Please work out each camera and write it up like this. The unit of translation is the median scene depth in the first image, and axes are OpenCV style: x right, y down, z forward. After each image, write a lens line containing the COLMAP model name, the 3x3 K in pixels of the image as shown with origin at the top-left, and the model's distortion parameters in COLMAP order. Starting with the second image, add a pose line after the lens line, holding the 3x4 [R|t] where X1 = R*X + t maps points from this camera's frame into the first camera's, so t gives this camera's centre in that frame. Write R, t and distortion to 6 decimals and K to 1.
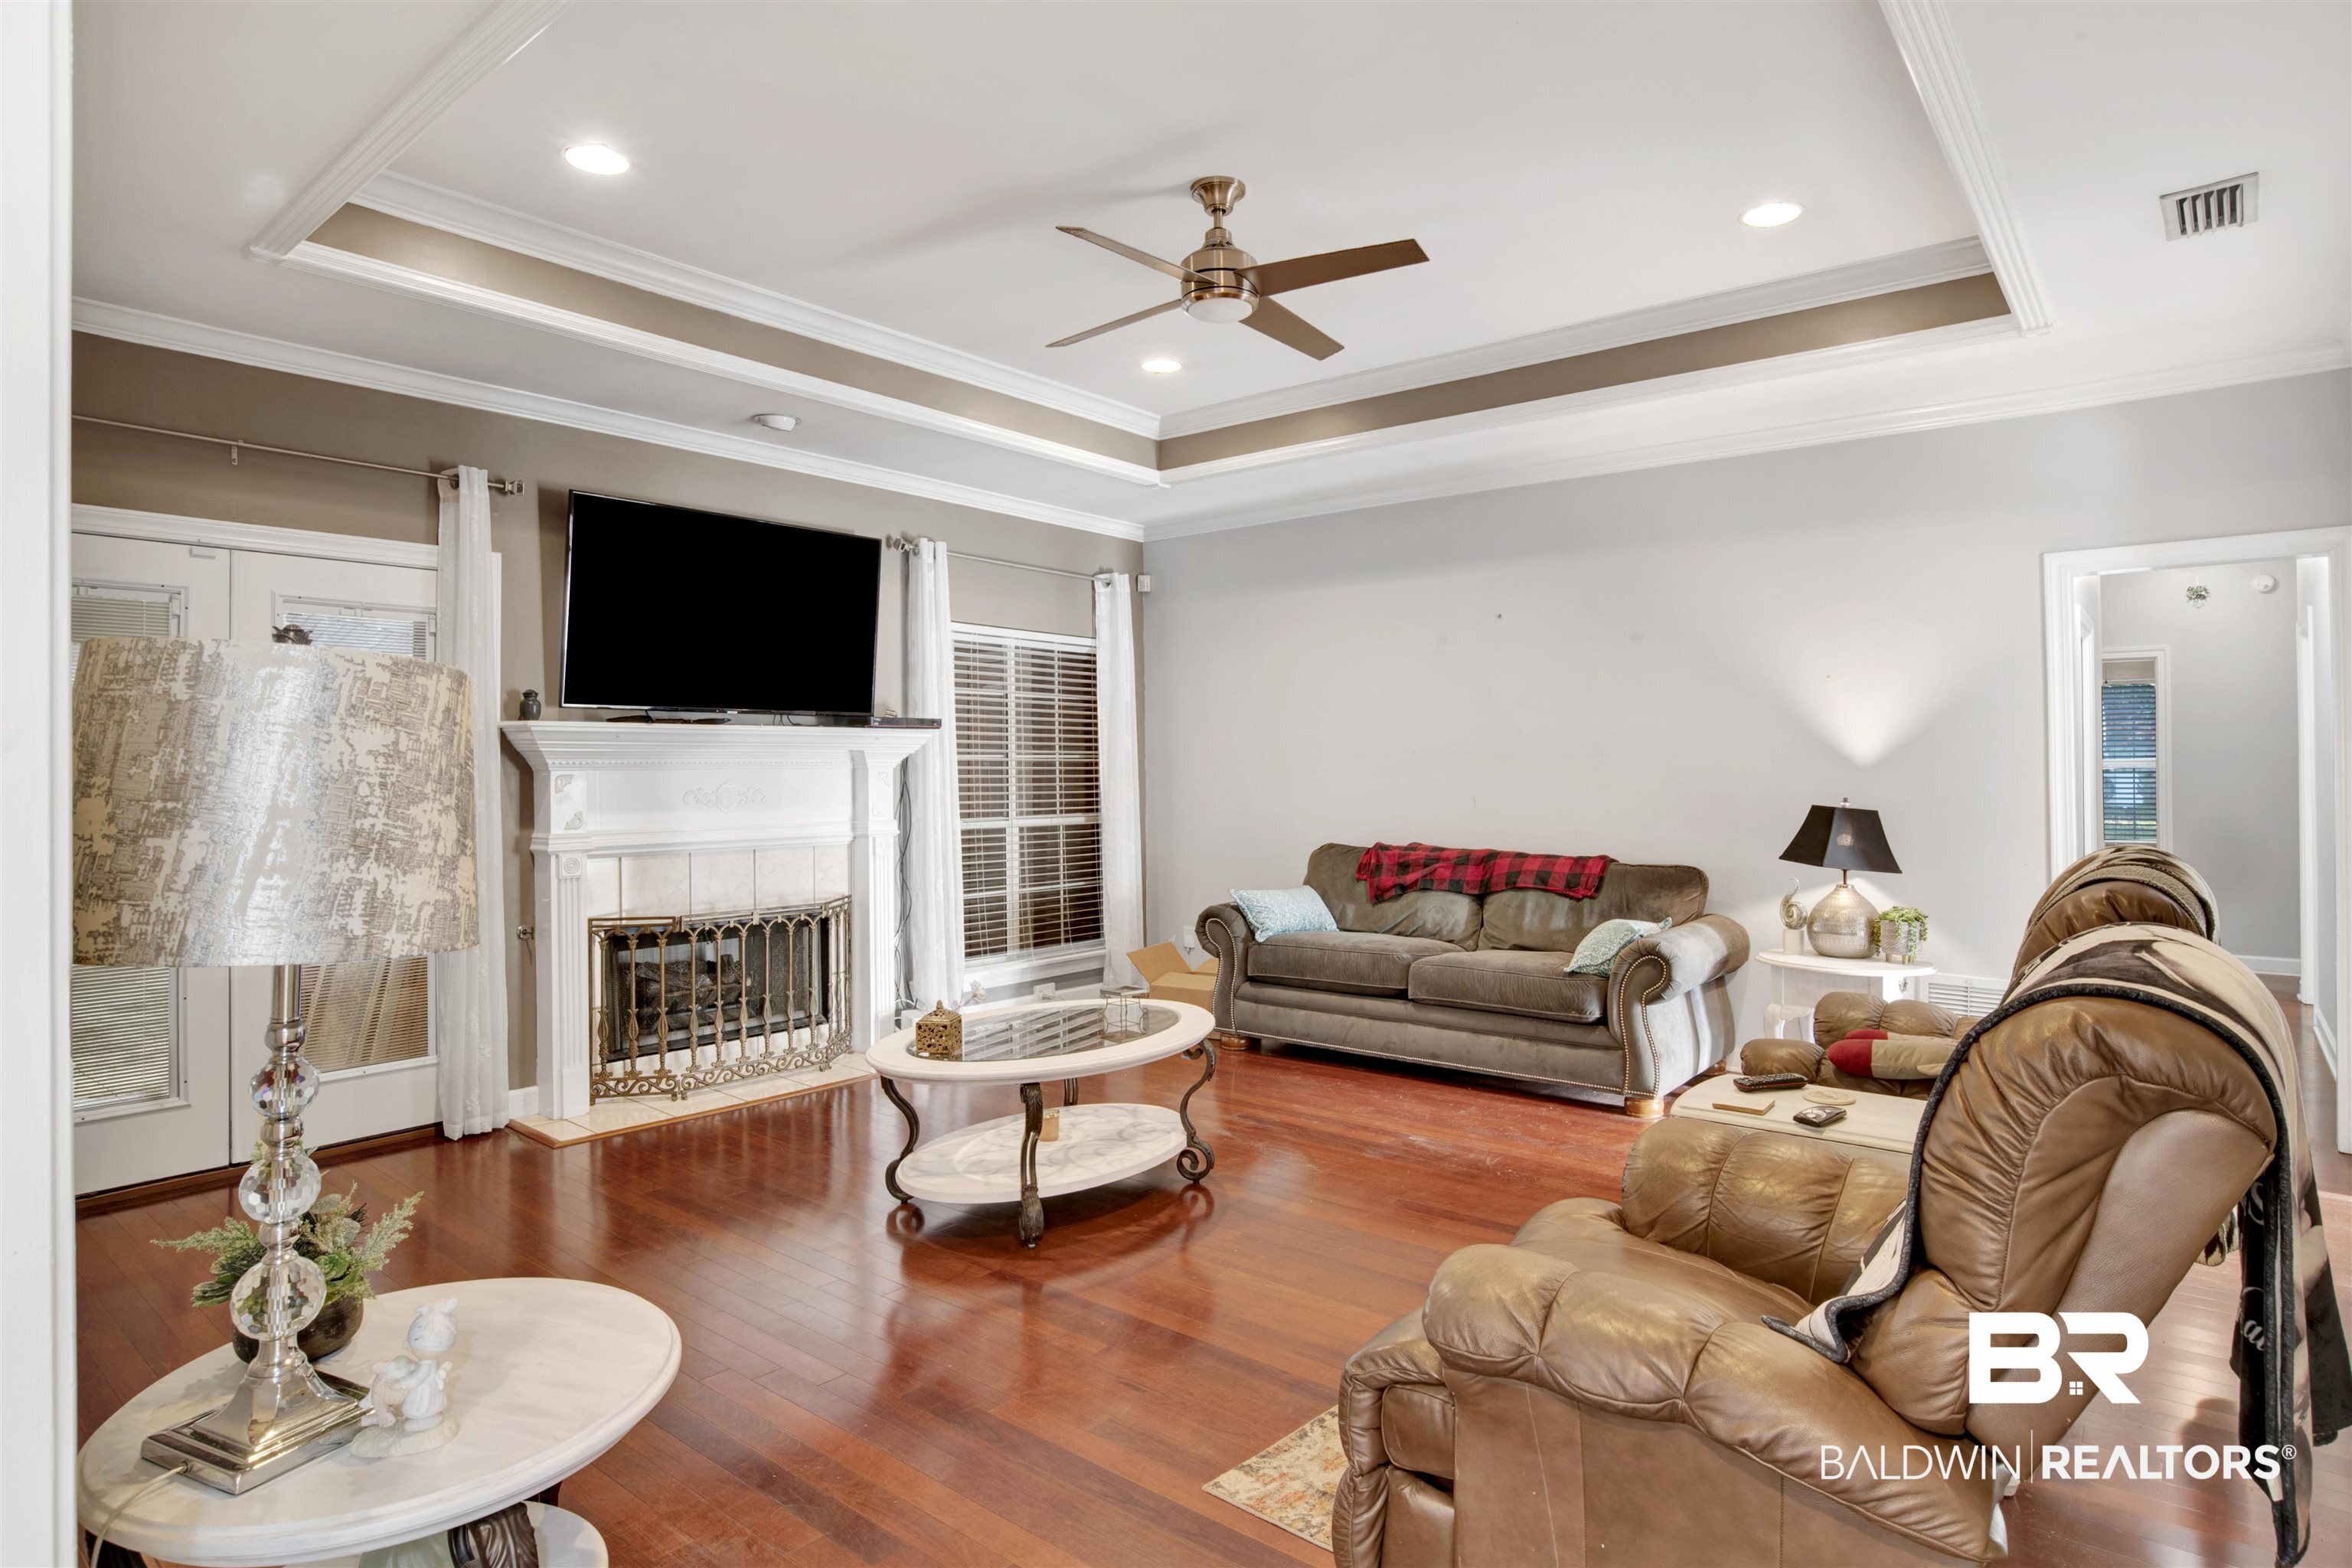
lens RADIAL K [[1250.3, 0, 1203.6], [0, 1250.3, 779.9], [0, 0, 1]] dist [-0.058824, 0.016327]
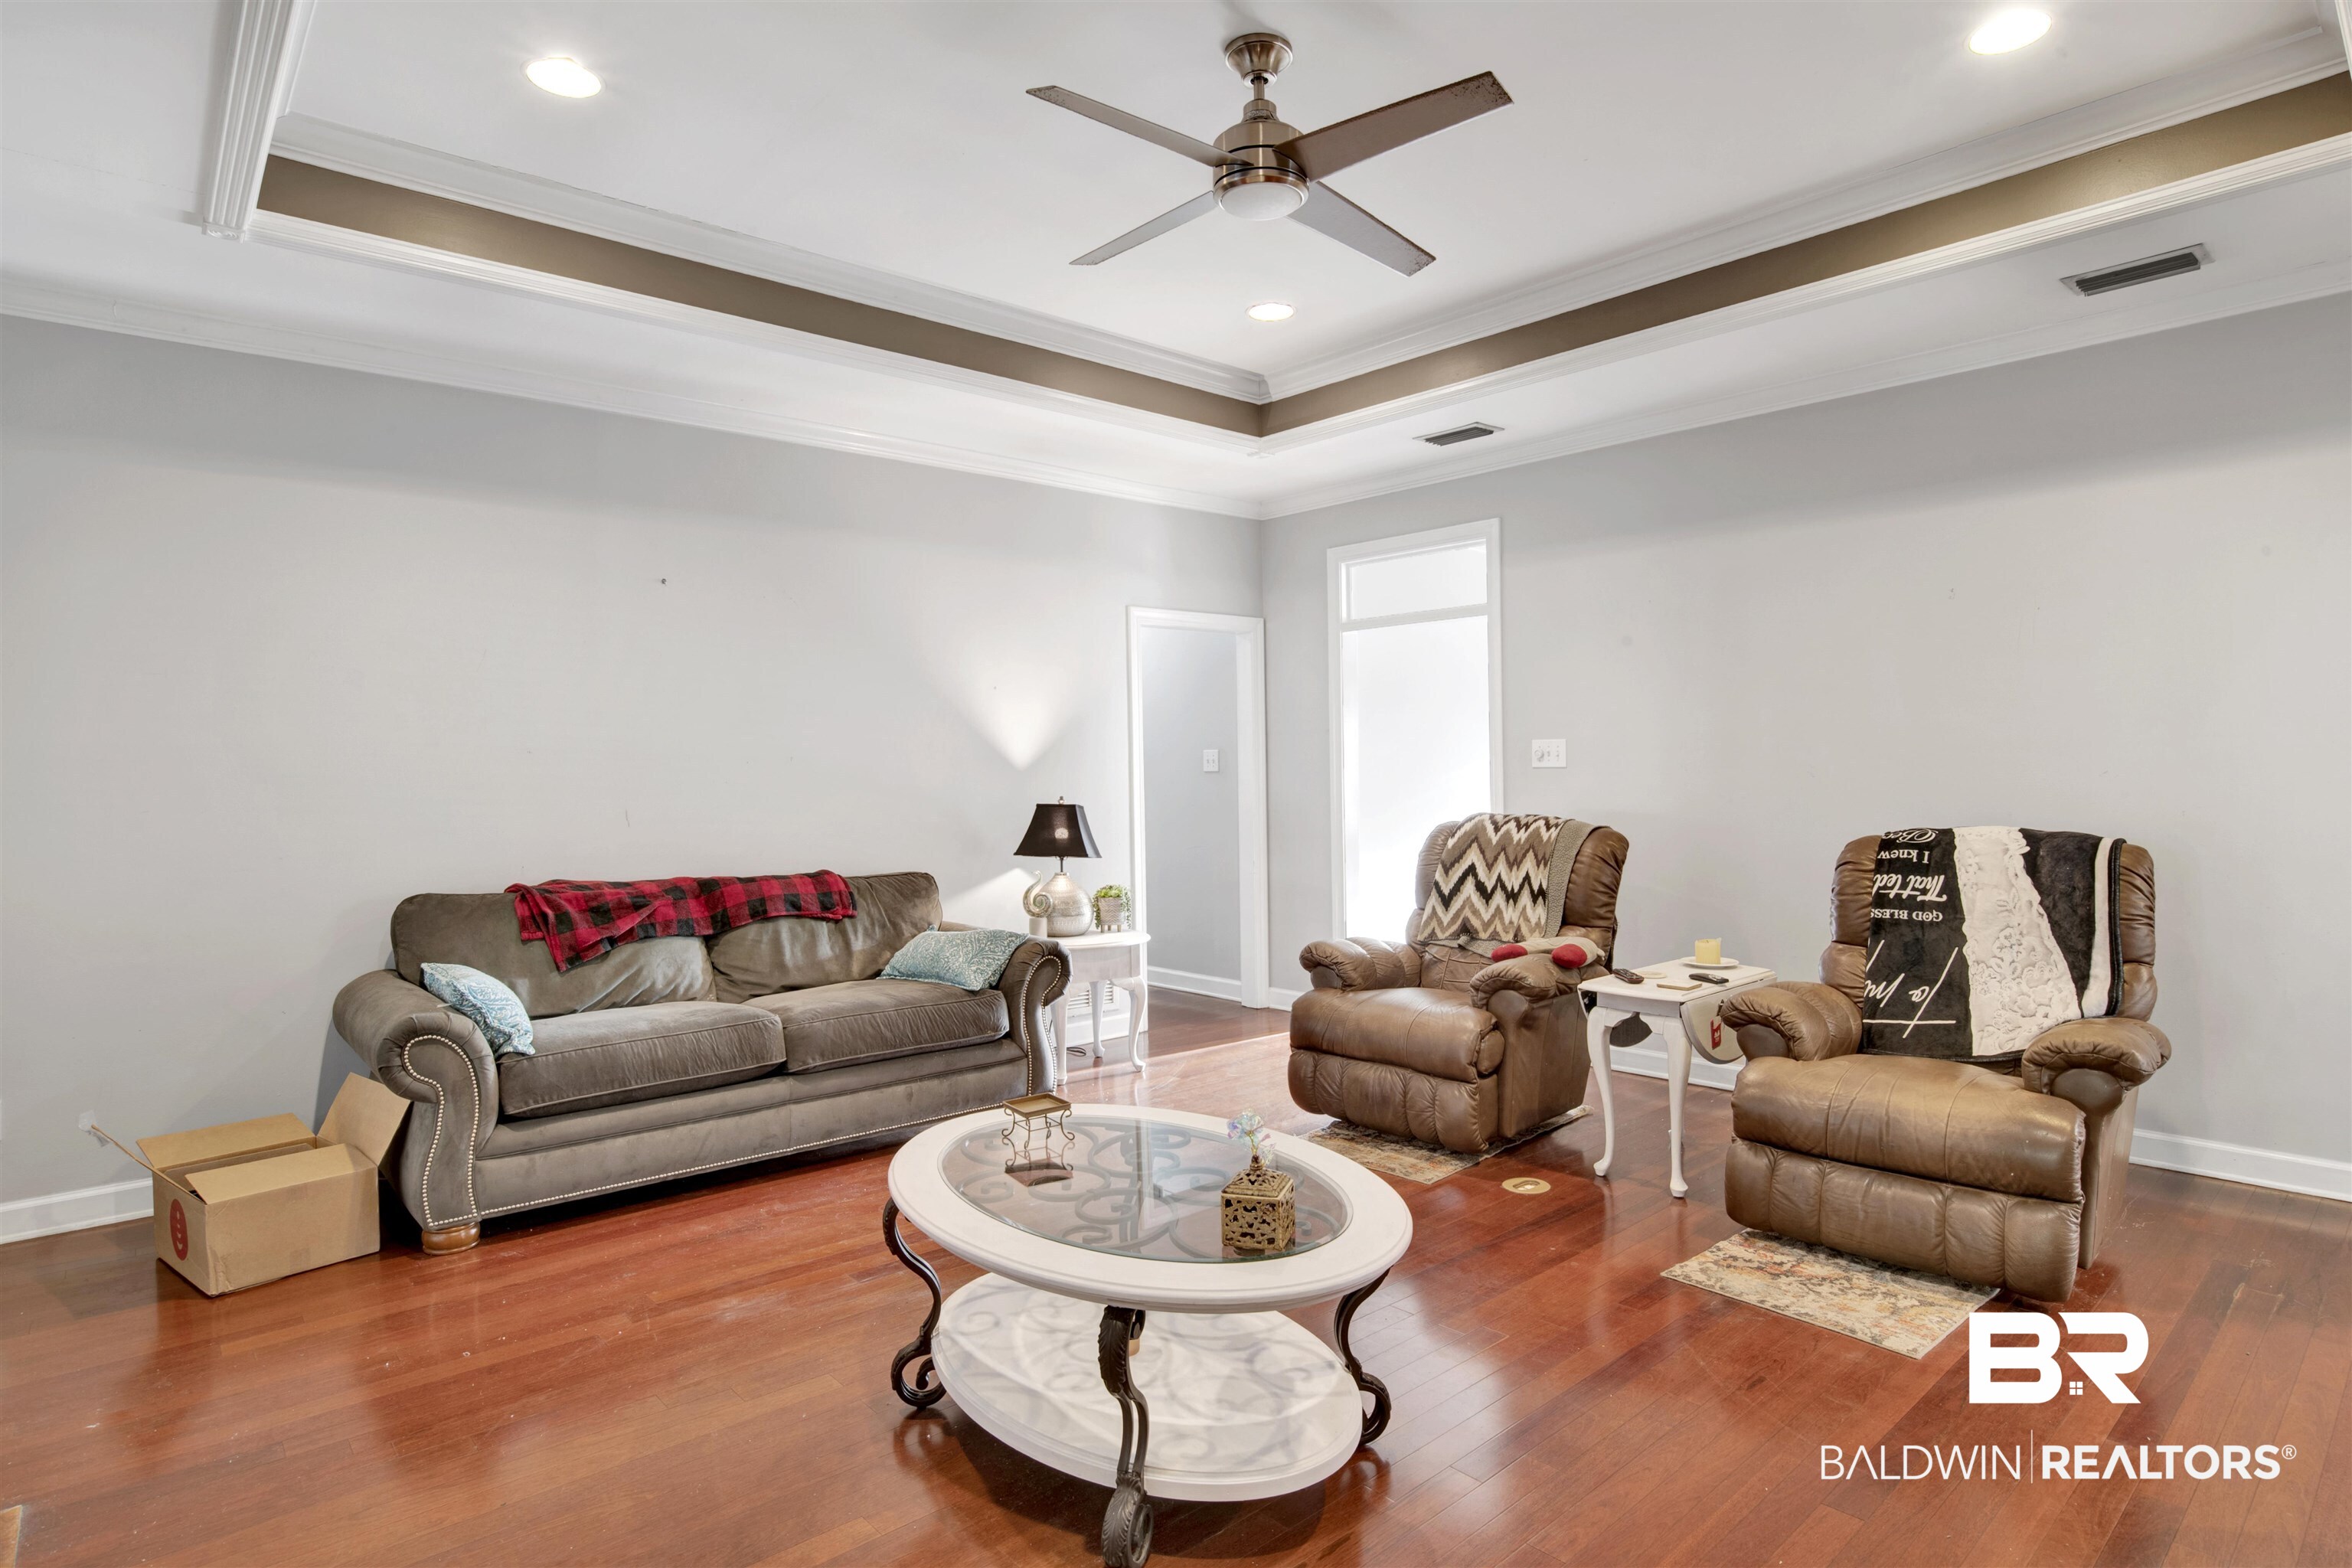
lens RADIAL K [[1250.3, 0, 1203.6], [0, 1250.3, 779.9], [0, 0, 1]] dist [-0.058824, 0.016327]
pose [[0.170761, -0.007900, 0.985281, -0.517881], [0.017263, 0.999838, 0.005025, -0.003598], [-0.985161, 0.016151, 0.170870, 0.589374]]
